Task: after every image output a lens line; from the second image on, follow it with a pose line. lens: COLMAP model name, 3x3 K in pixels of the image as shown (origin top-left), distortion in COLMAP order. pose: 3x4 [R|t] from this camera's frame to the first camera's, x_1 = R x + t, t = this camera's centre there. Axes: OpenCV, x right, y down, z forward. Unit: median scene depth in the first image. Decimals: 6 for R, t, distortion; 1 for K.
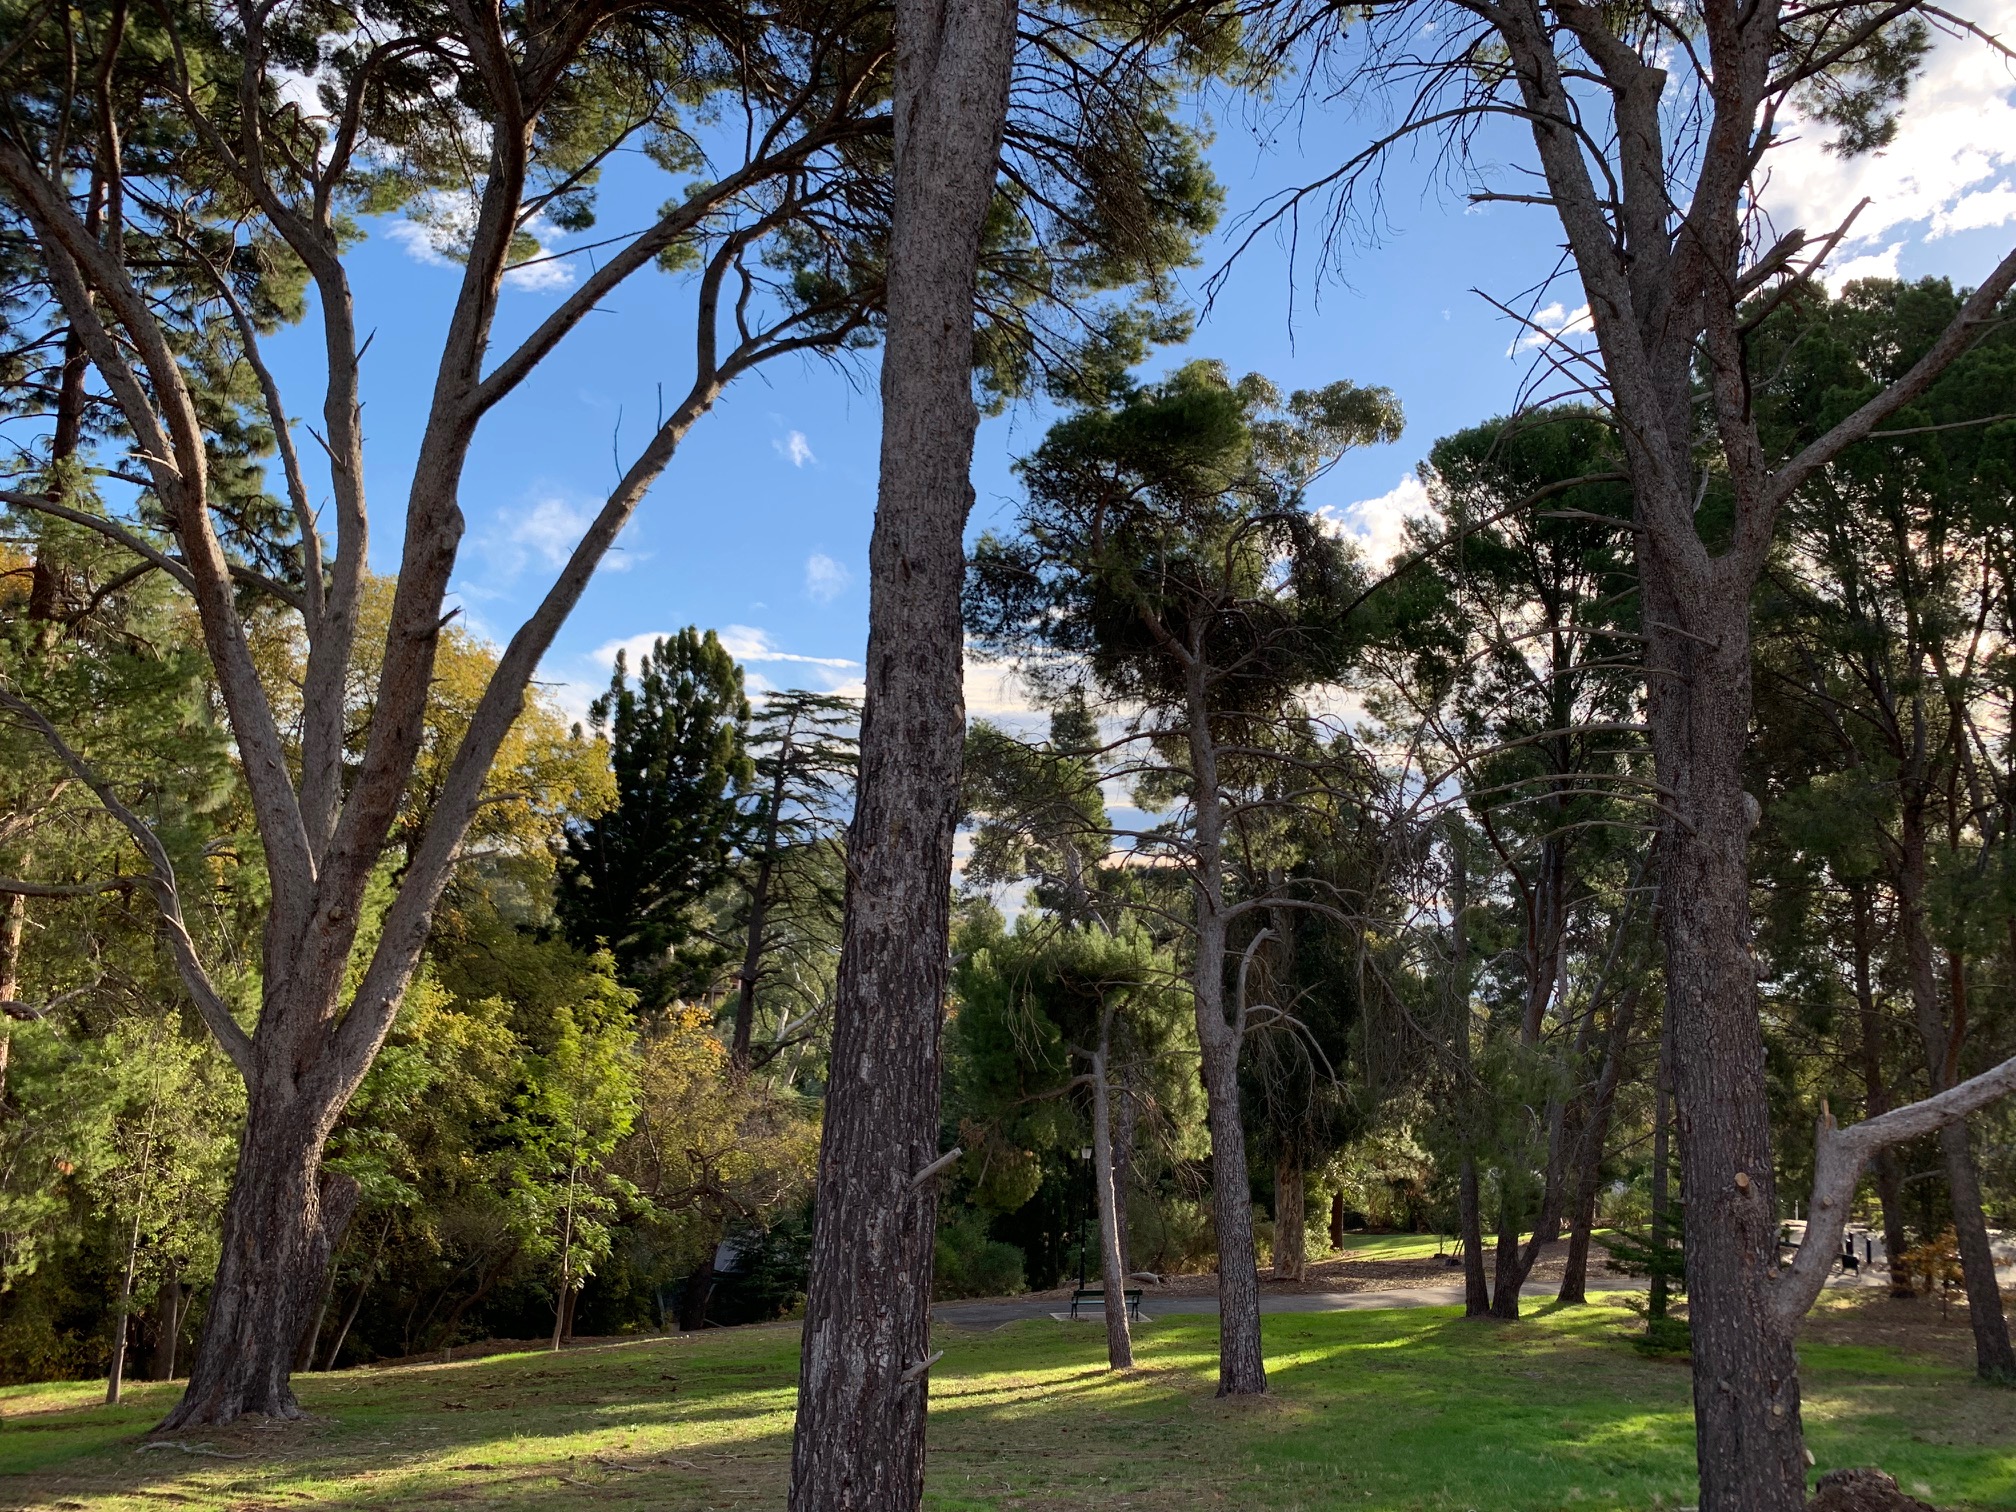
lens RADIAL K [[1504.6, 0, 1008.7], [0, 1504.6, 765.8], [0, 0, 1]] dist [0.009352, -0.011676]
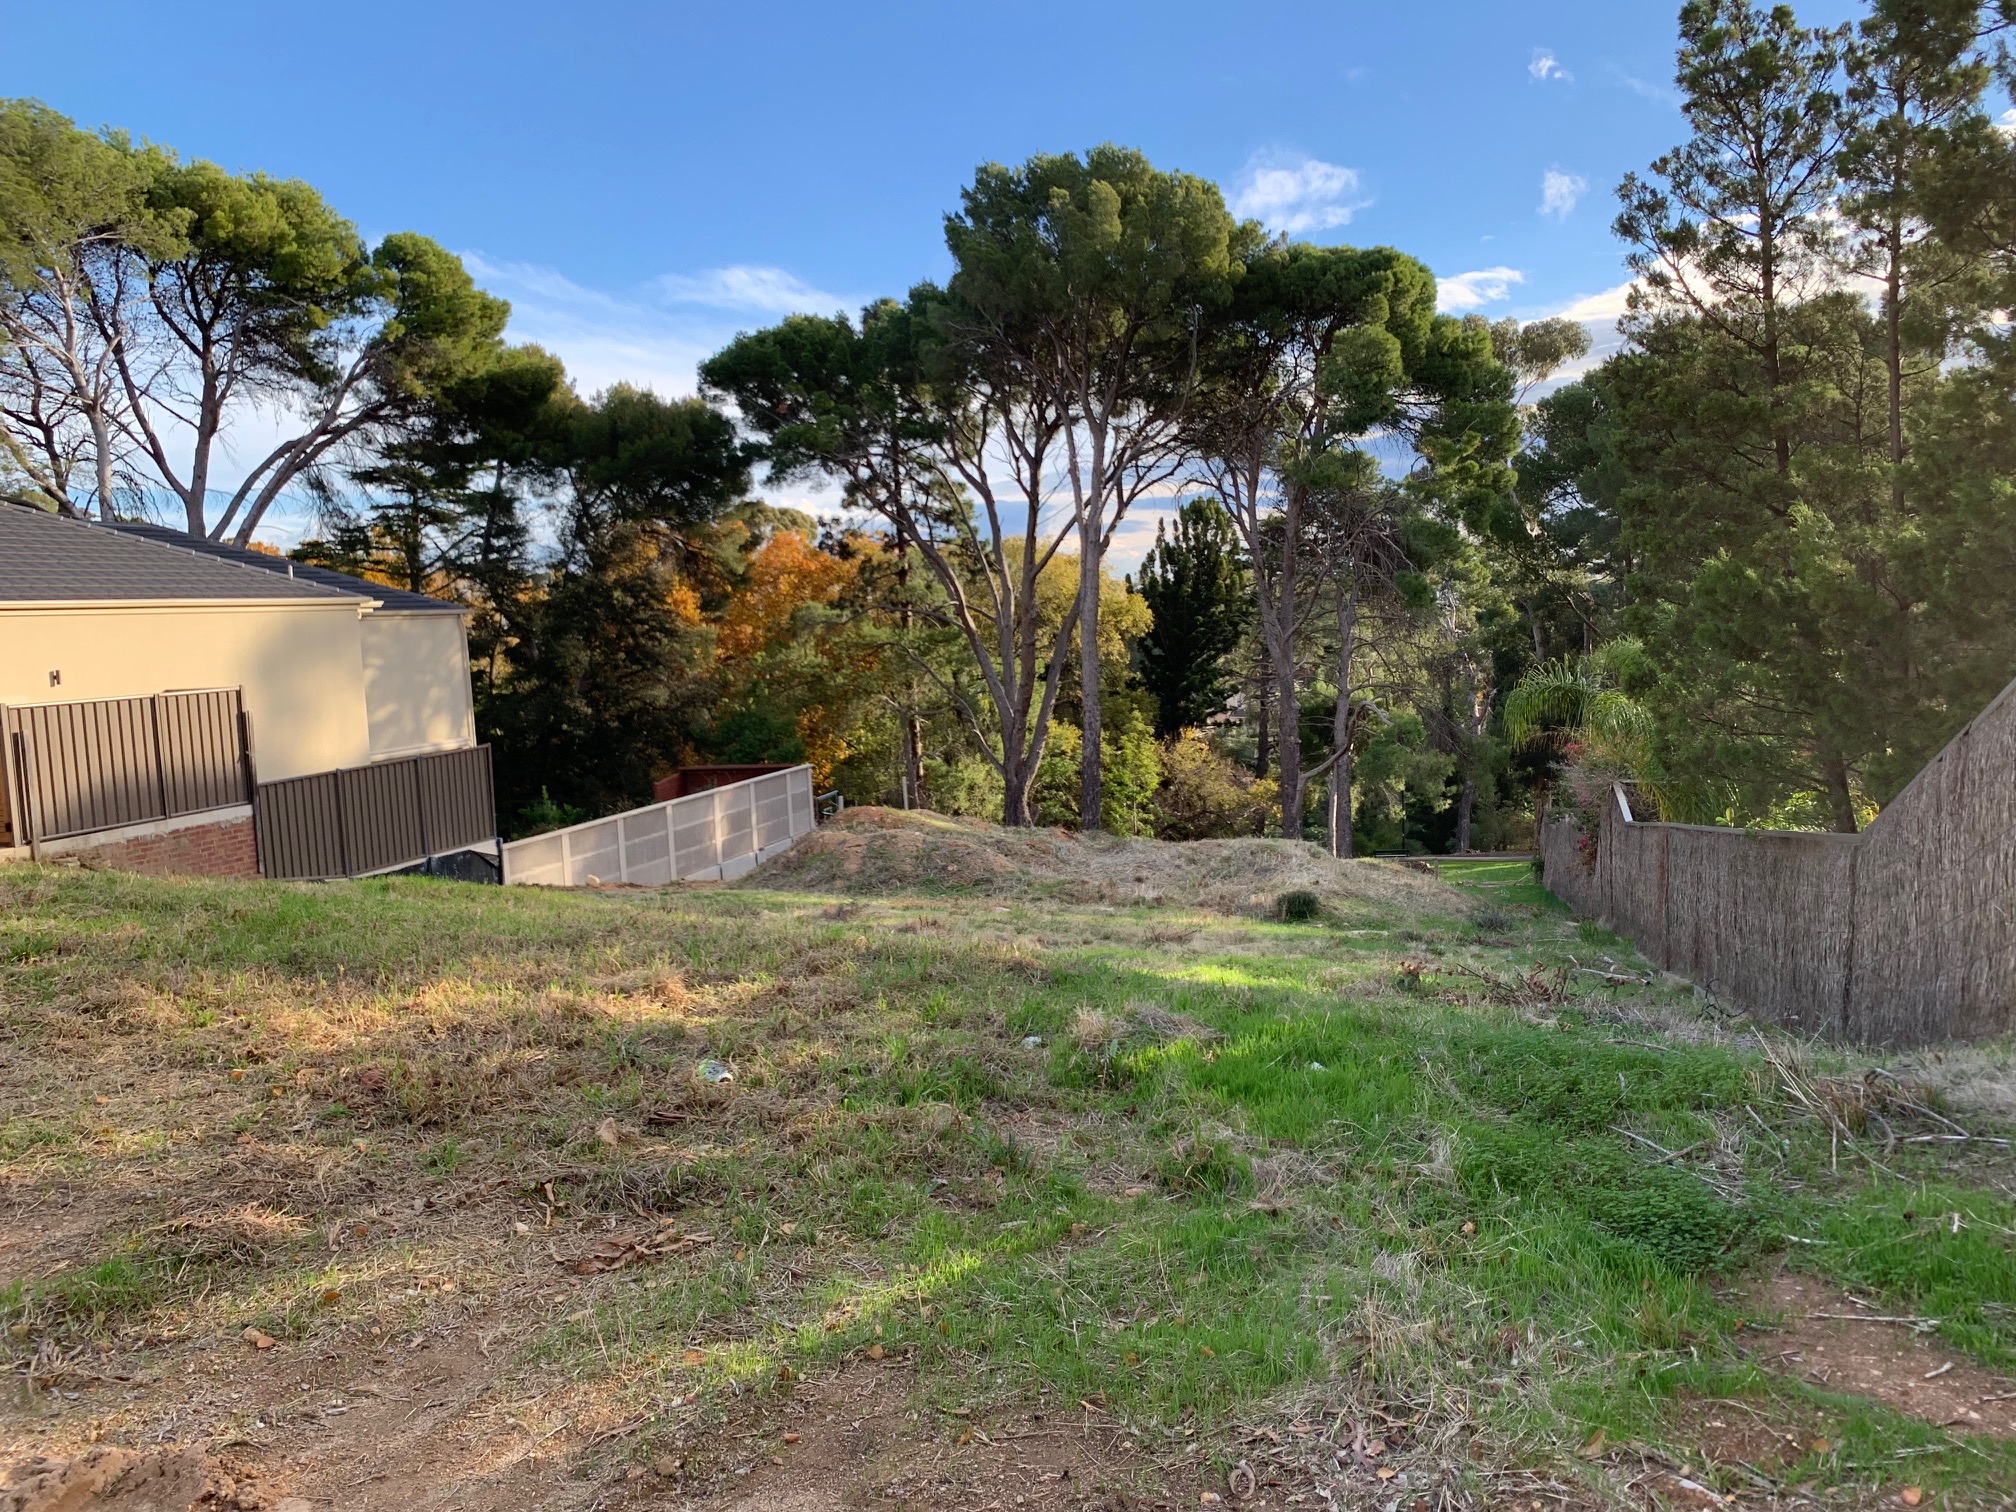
lens RADIAL K [[1504.6, 0, 1000.8], [0, 1504.6, 756.3], [0, 0, 1]] dist [0.009352, -0.011676]
pose [[0.892640, -0.056231, -0.447248, 0.569736], [0.151207, 0.972055, 0.179573, -0.252636], [0.424652, -0.227921, 0.876198, -1.109784]]
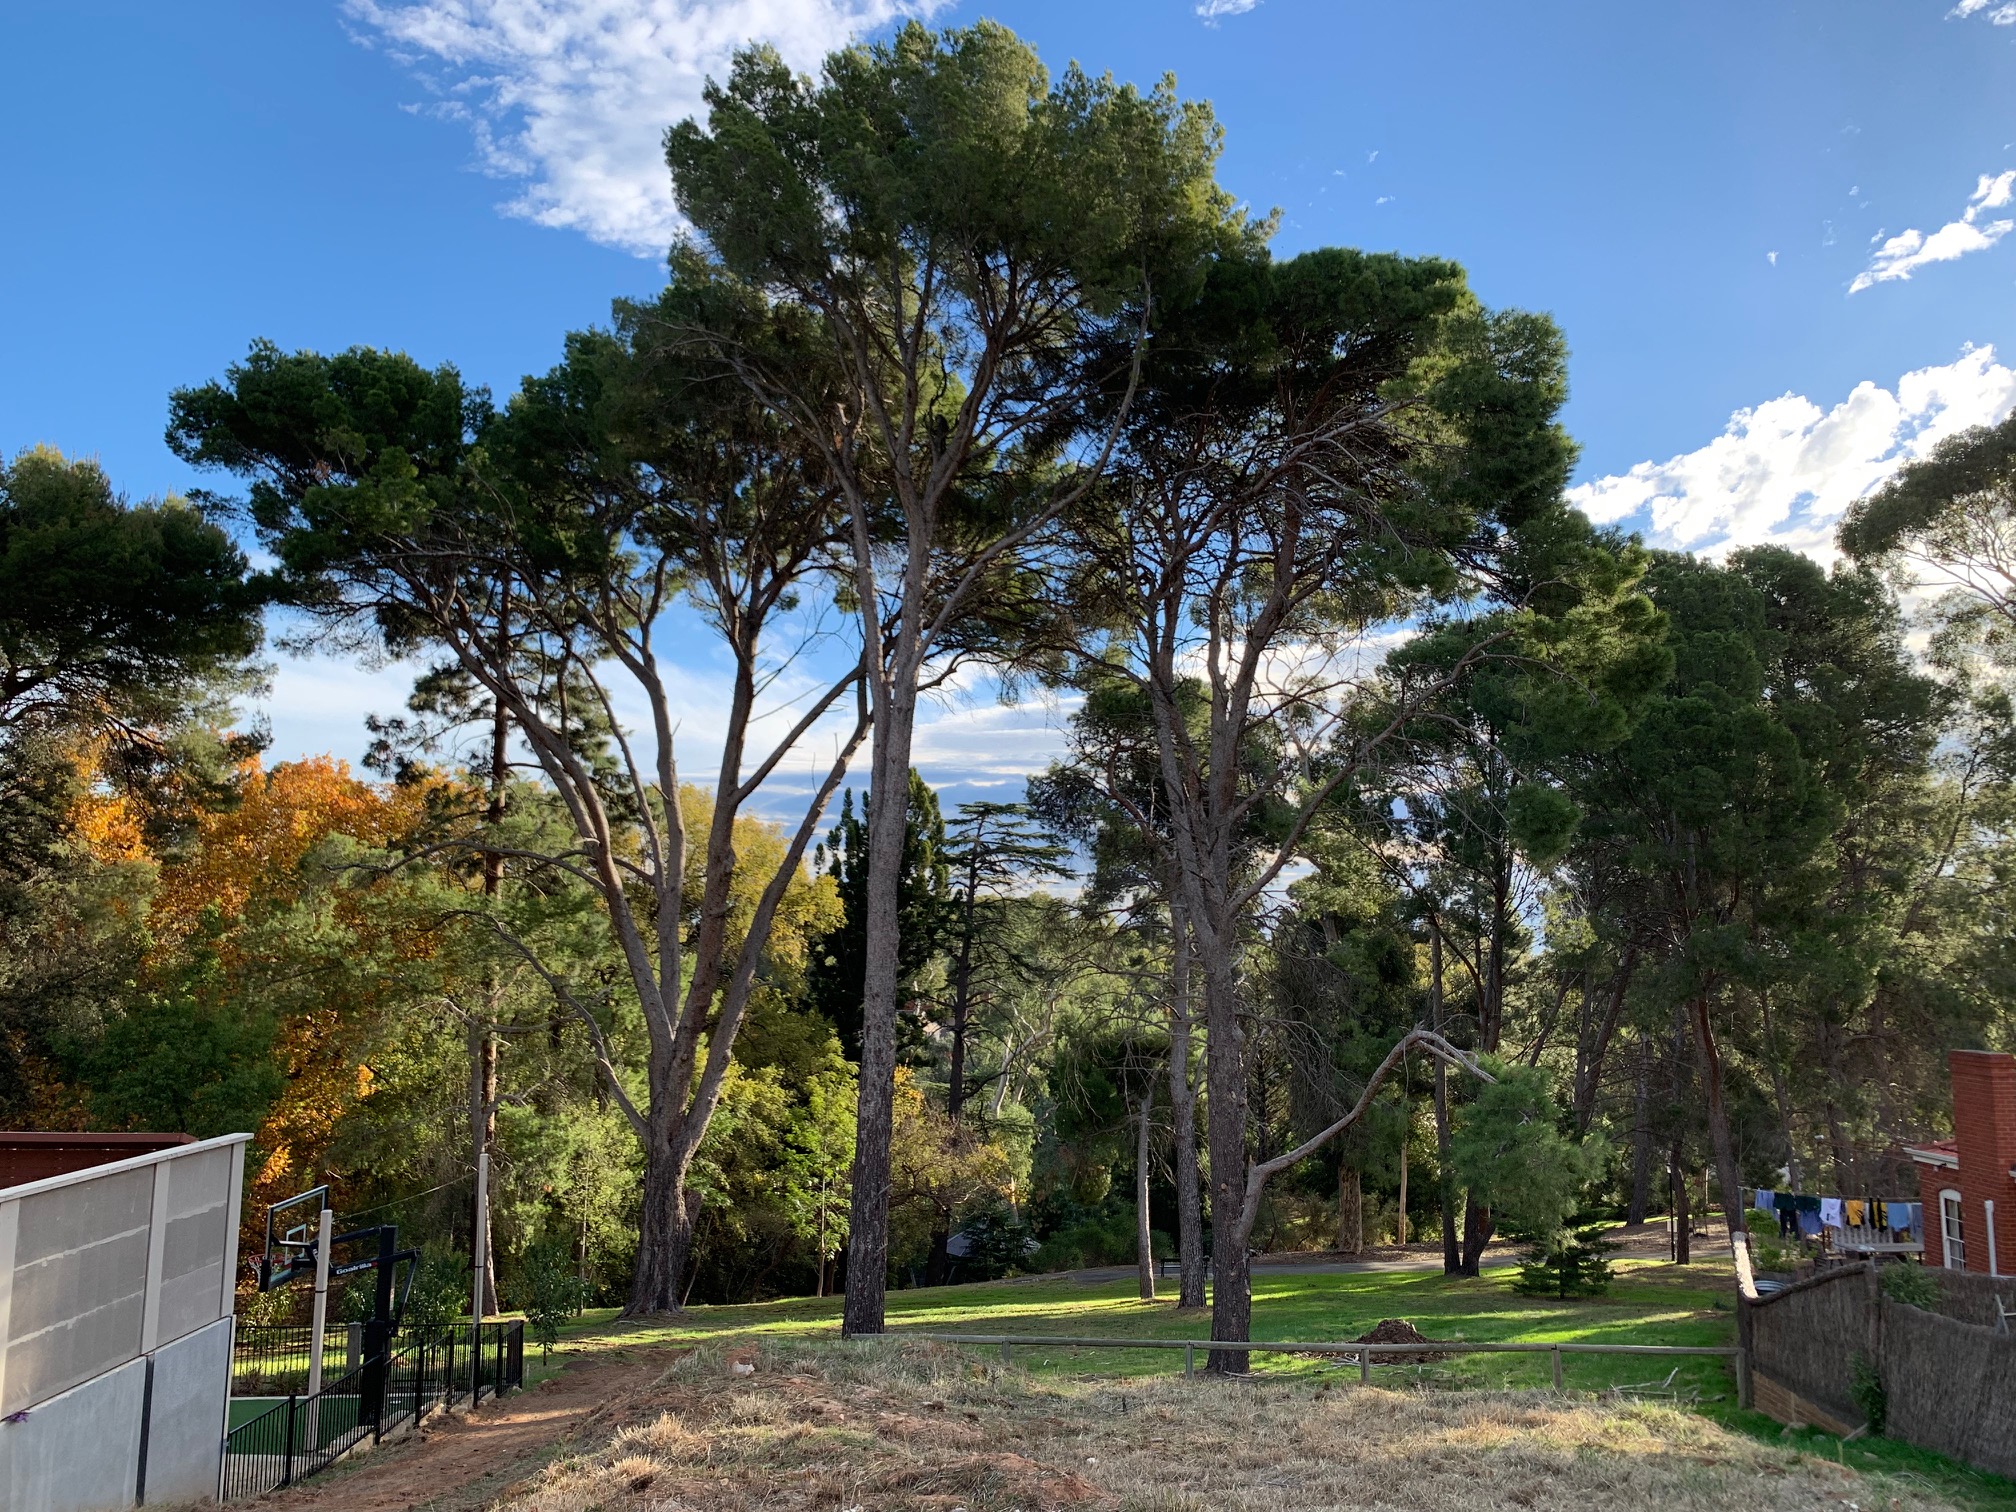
lens RADIAL K [[1504.6, 0, 1011.6], [0, 1504.6, 735.4], [0, 0, 1]] dist [0.009352, -0.011676]
pose [[0.983787, -0.068544, -0.165724, 0.189481], [0.065803, 0.997591, -0.021979, -0.143823], [0.166831, 0.010718, 0.985927, -0.502172]]
